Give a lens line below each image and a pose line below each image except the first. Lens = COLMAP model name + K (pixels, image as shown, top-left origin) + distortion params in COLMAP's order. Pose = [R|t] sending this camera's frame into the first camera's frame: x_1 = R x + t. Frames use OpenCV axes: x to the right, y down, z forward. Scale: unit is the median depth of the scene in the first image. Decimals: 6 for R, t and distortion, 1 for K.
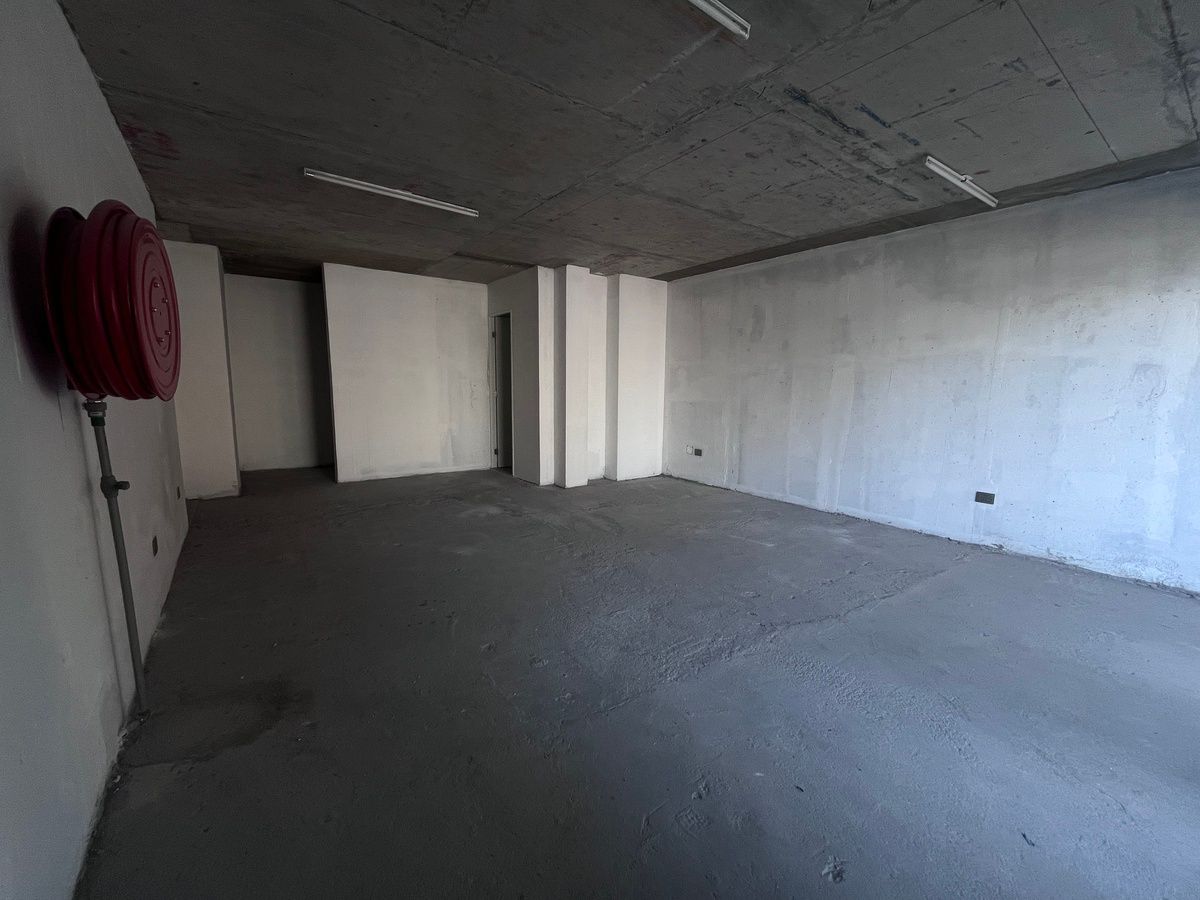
lens RADIAL K [[484.9, 0, 595.3], [0, 484.9, 453.7], [0, 0, 1]] dist [-0.002450, -0.000288]
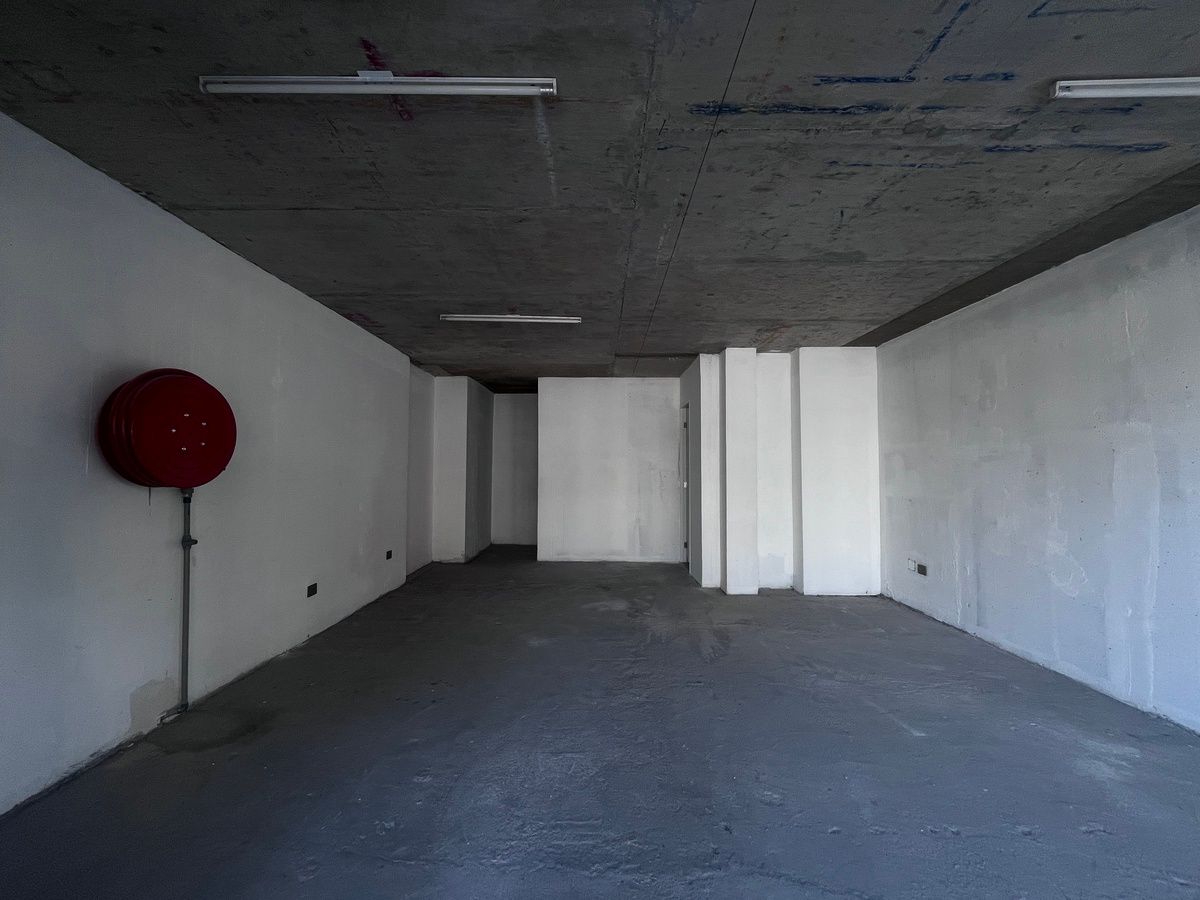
lens RADIAL K [[484.9, 0, 594.9], [0, 484.9, 453.1], [0, 0, 1]] dist [-0.002450, -0.000288]
pose [[0.800364, -0.029413, -0.598793, 0.351703], [-0.081621, 0.984150, -0.157439, -0.027062], [0.593932, 0.174883, 0.785277, 0.181310]]
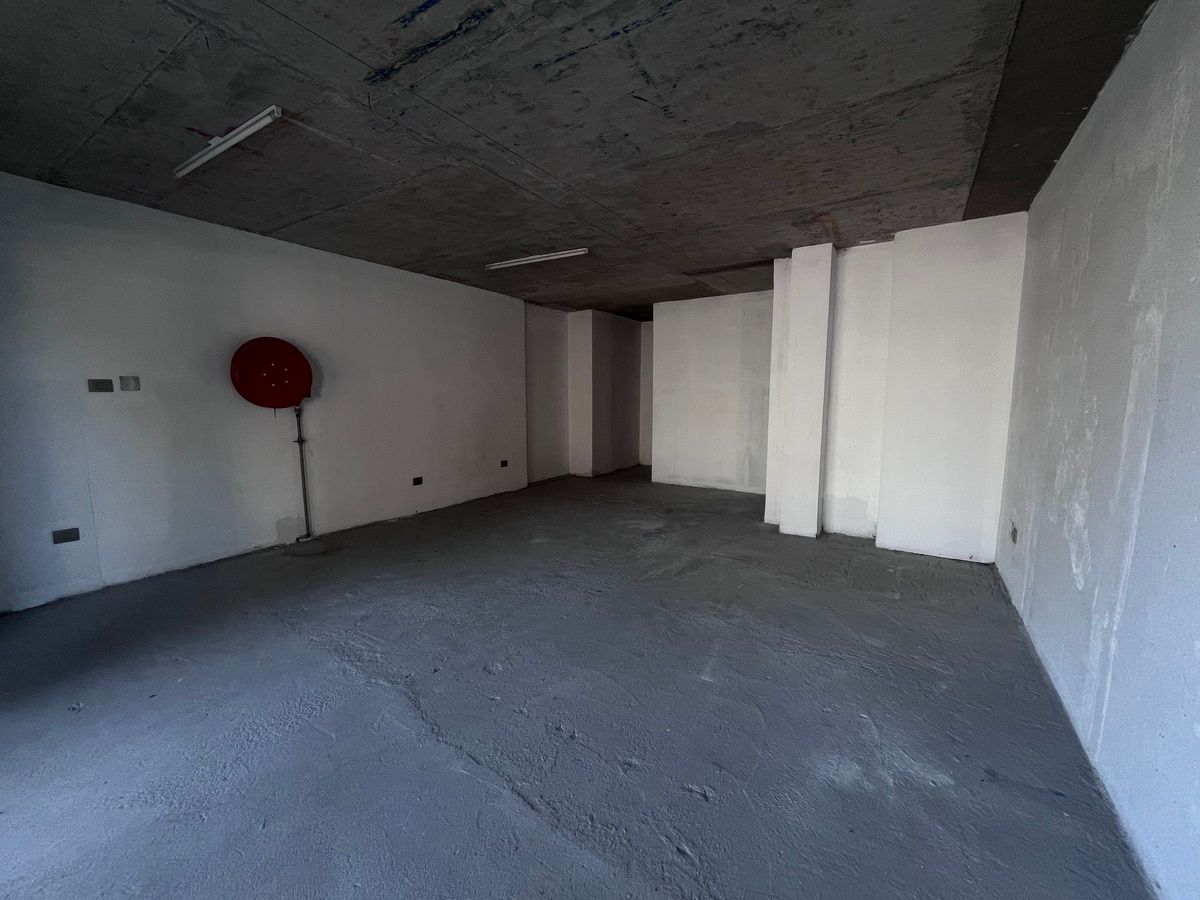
lens RADIAL K [[484.9, 0, 594.6], [0, 484.9, 453.3], [0, 0, 1]] dist [-0.002450, -0.000288]
pose [[0.351573, 0.101403, -0.930652, 0.708928], [-0.131713, 0.989586, 0.058067, -0.080376], [0.926848, 0.102164, 0.361268, 0.546998]]
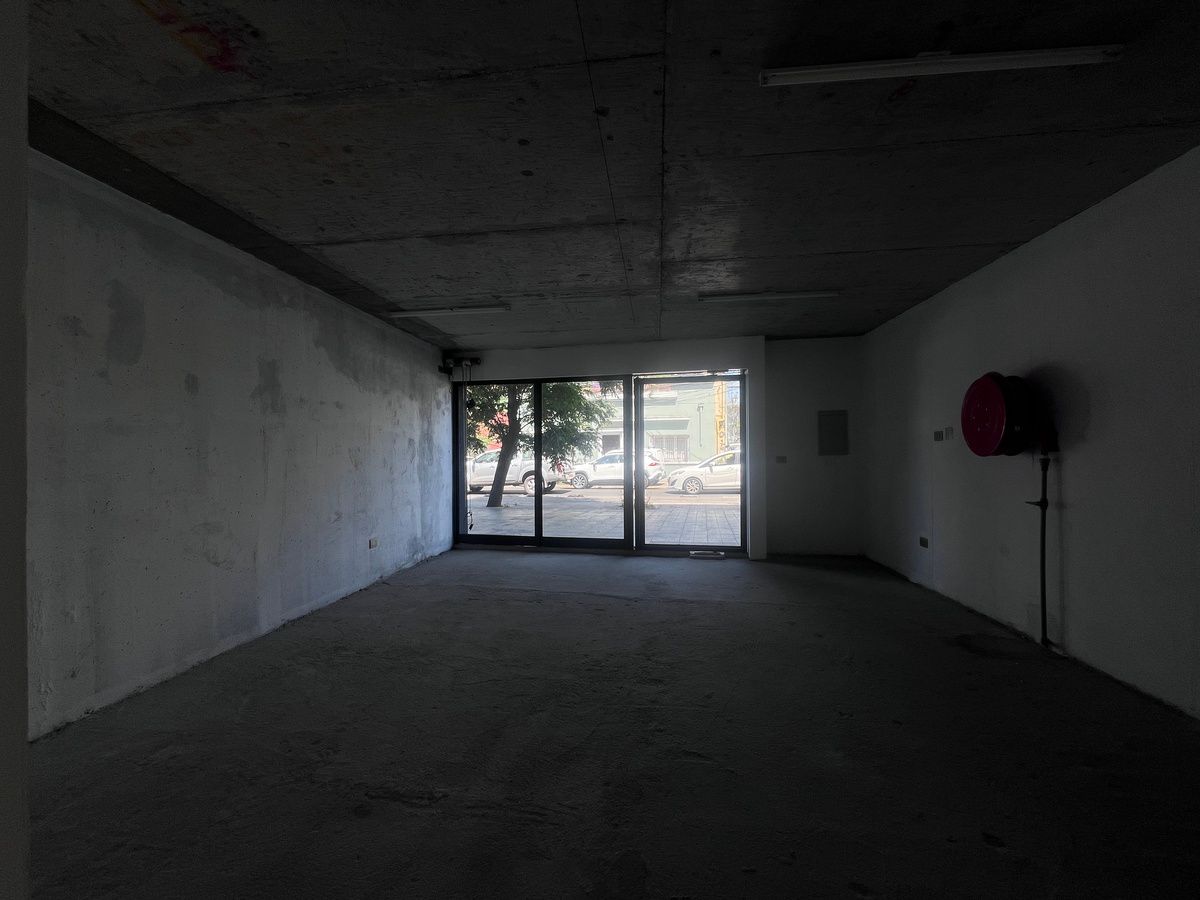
lens RADIAL K [[484.9, 0, 595.3], [0, 484.9, 454.5], [0, 0, 1]] dist [-0.002450, -0.000288]
pose [[-0.726789, -0.004871, 0.686844, -0.366909], [0.101338, 0.988271, 0.114241, -0.178328], [-0.679344, 0.152632, -0.717771, 1.231401]]
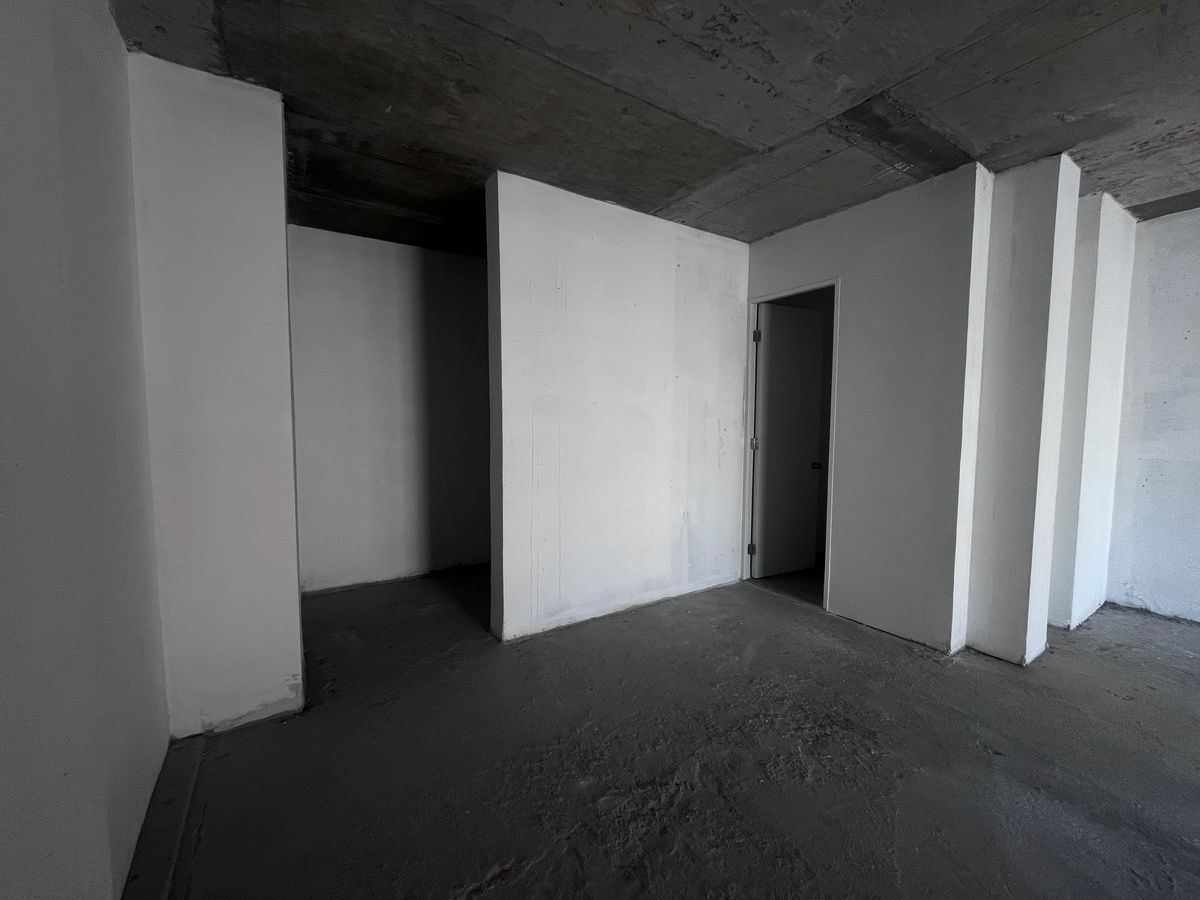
lens RADIAL K [[484.9, 0, 592.8], [0, 484.9, 452.6], [0, 0, 1]] dist [-0.002450, -0.000288]
pose [[0.998429, -0.004371, -0.055855, -0.543448], [0.000305, 0.997362, -0.072588, -0.113132], [0.056025, 0.072457, 0.995797, 0.686309]]
